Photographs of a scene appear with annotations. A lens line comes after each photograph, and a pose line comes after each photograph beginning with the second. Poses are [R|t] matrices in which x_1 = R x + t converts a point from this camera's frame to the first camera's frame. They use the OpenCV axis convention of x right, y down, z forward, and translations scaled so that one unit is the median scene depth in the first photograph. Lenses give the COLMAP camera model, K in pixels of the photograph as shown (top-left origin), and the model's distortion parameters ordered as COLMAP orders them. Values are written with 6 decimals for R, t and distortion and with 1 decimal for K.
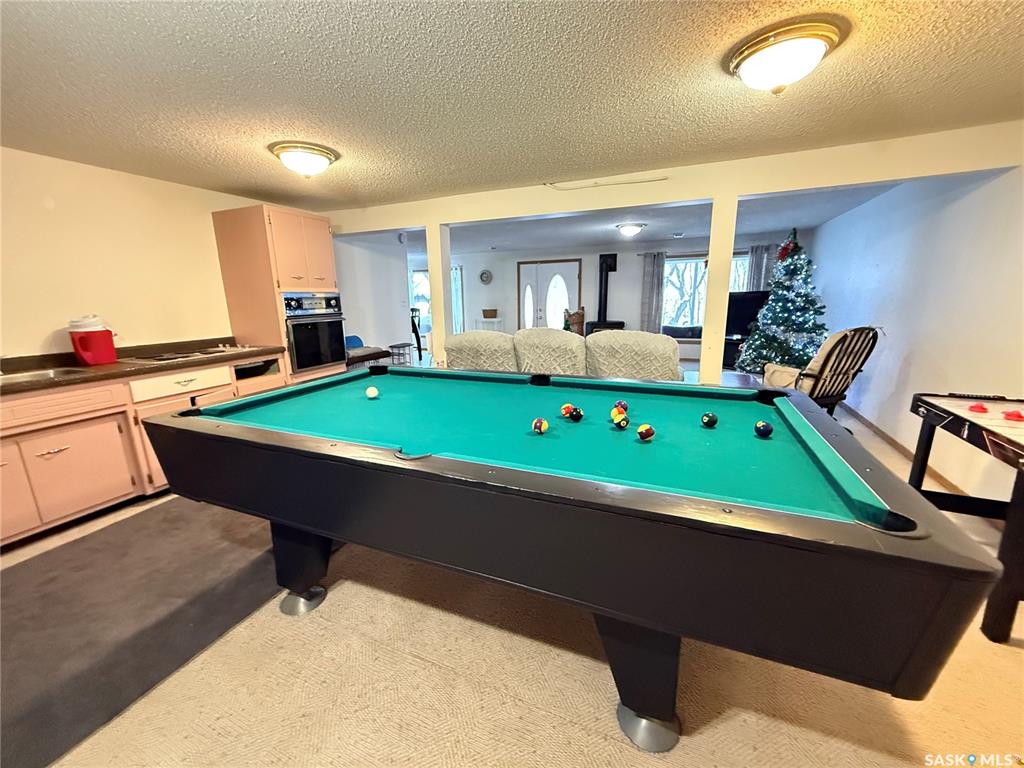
lens RADIAL K [[405.0, 0, 512.0], [0, 405.0, 384.0], [0, 0, 1]] dist [-0.001559, -0.000141]
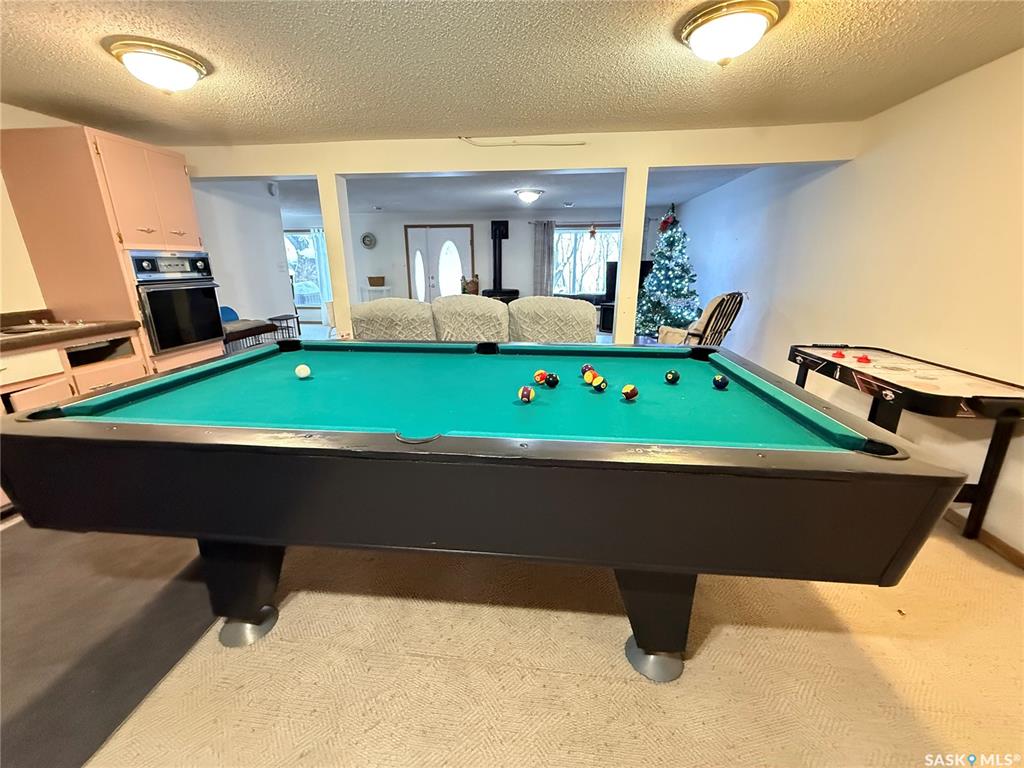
lens RADIAL K [[405.0, 0, 512.0], [0, 405.0, 384.0], [0, 0, 1]] dist [-0.001559, -0.000141]
pose [[0.955950, -0.068985, 0.285306, -0.111096], [0.048122, 0.995672, 0.079508, 0.000703], [-0.289556, -0.062276, 0.955133, 0.045669]]
